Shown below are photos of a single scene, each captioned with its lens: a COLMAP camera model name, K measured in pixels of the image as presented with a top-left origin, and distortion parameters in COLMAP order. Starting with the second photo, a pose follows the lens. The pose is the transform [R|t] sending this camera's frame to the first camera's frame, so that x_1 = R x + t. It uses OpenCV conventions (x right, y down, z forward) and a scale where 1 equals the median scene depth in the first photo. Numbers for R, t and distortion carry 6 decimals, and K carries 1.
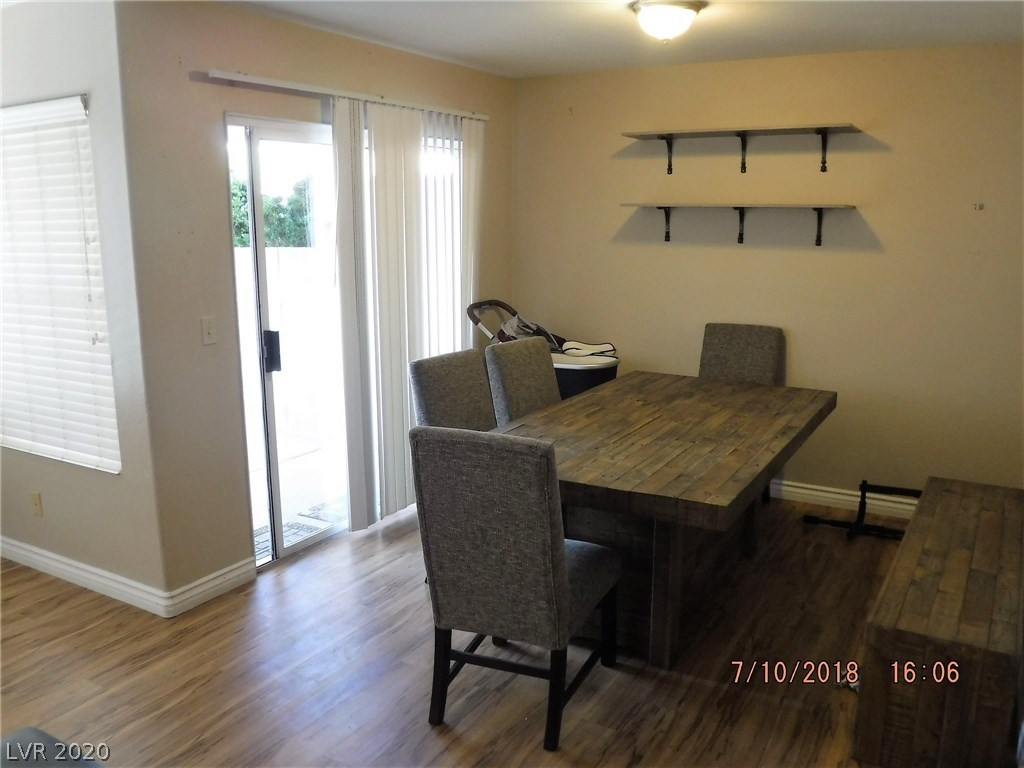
lens RADIAL K [[848.0, 0, 518.8], [0, 848.0, 383.5], [0, 0, 1]] dist [-0.094156, 0.040941]
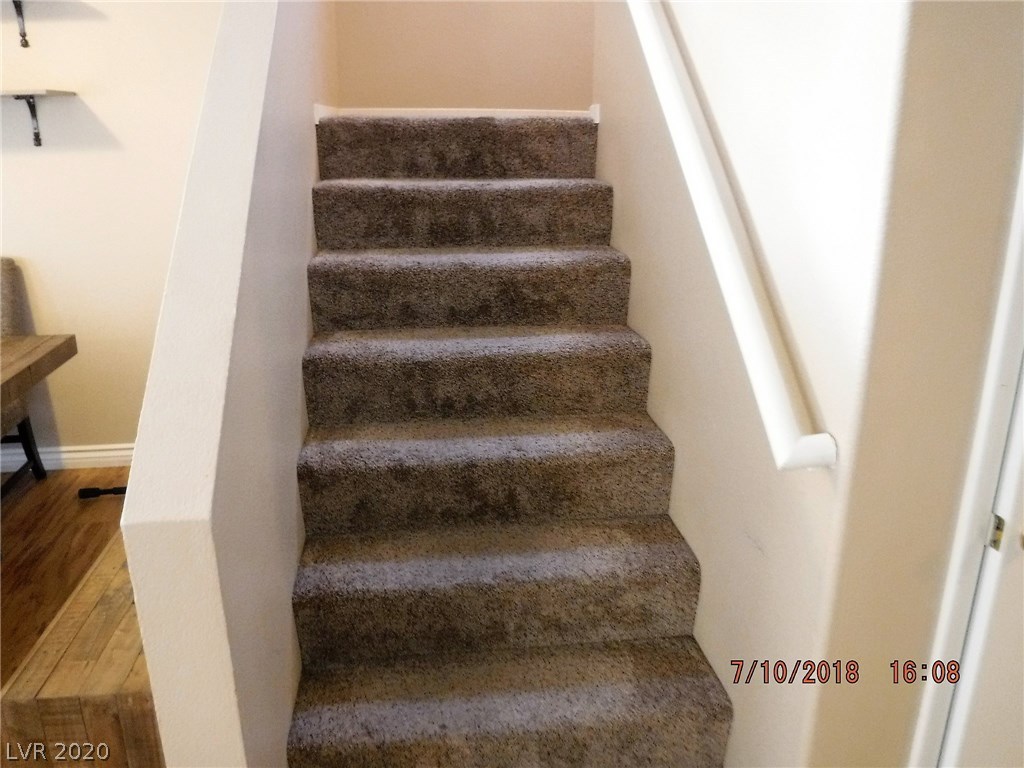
lens RADIAL K [[848.0, 0, 536.5], [0, 848.0, 381.1], [0, 0, 1]] dist [-0.094156, 0.040941]
pose [[0.775839, -0.188365, 0.602156, 0.260544], [0.122116, 0.981178, 0.149590, -0.010136], [-0.619000, -0.042525, 0.784239, 0.133539]]
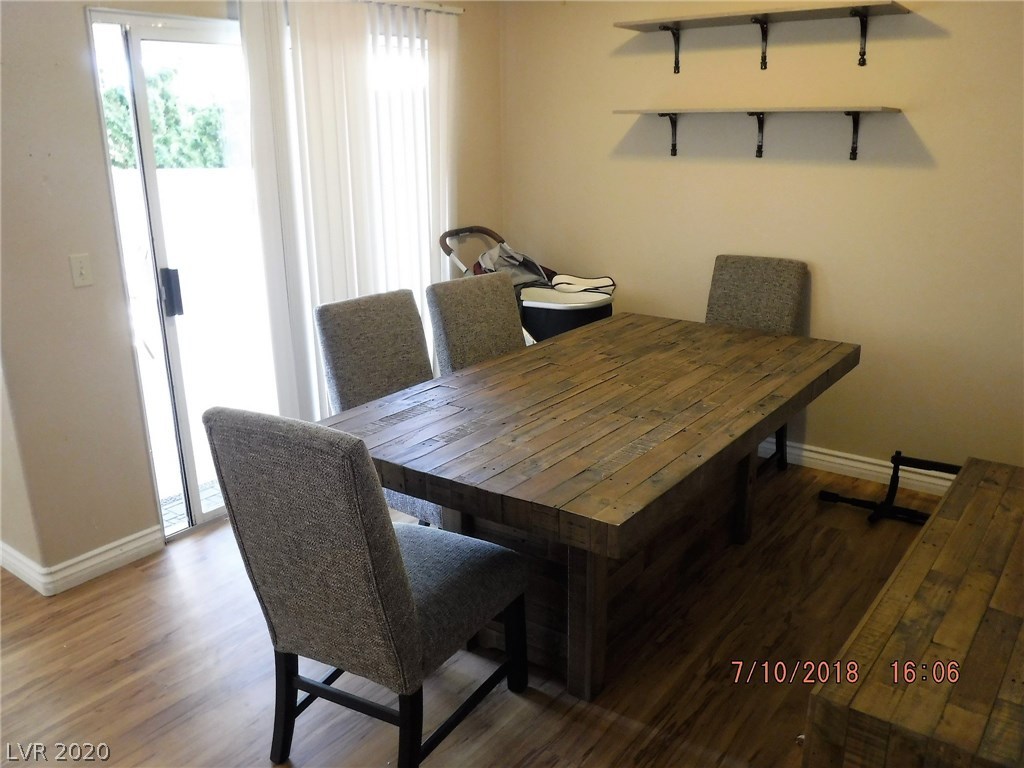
lens RADIAL K [[848.0, 0, 515.2], [0, 848.0, 383.2], [0, 0, 1]] dist [-0.094156, 0.040941]
pose [[0.993673, 0.017479, -0.110941, 0.151765], [-0.006996, 0.995530, 0.094185, -0.028291], [0.112091, -0.092813, 0.989354, 0.181993]]
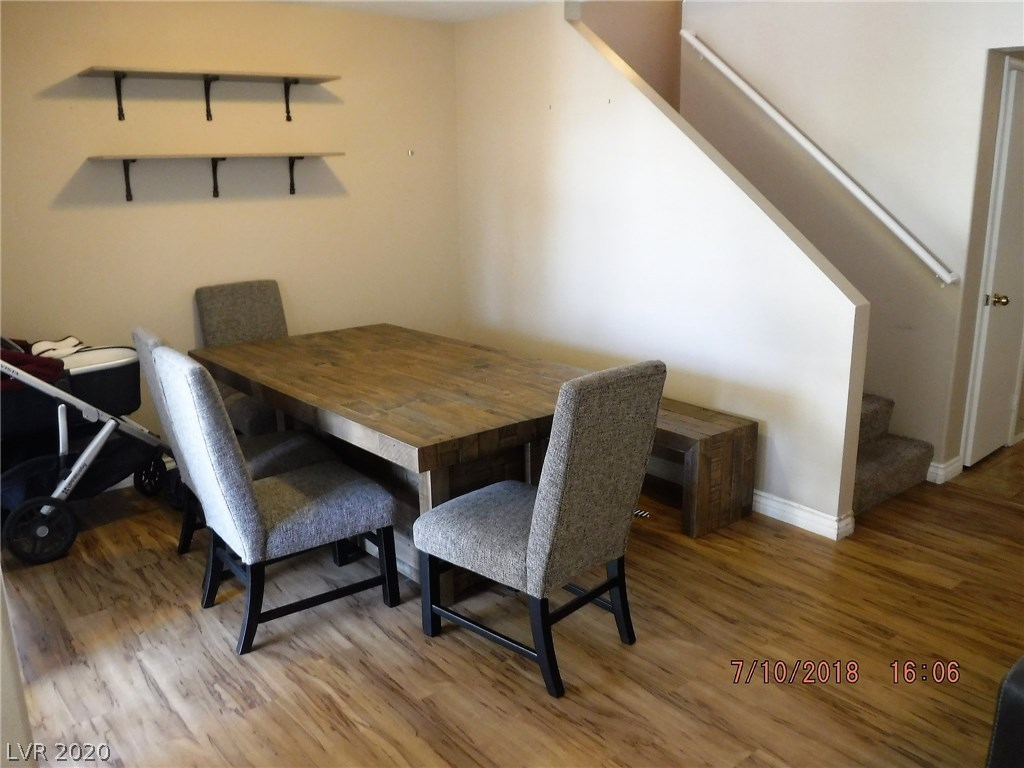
lens RADIAL K [[848.0, 0, 514.2], [0, 848.0, 386.1], [0, 0, 1]] dist [-0.094156, 0.040941]
pose [[0.356861, -0.241951, 0.902280, -0.631582], [0.199344, 0.963352, 0.179485, -0.081207], [-0.912640, 0.115813, 0.392014, 0.447965]]
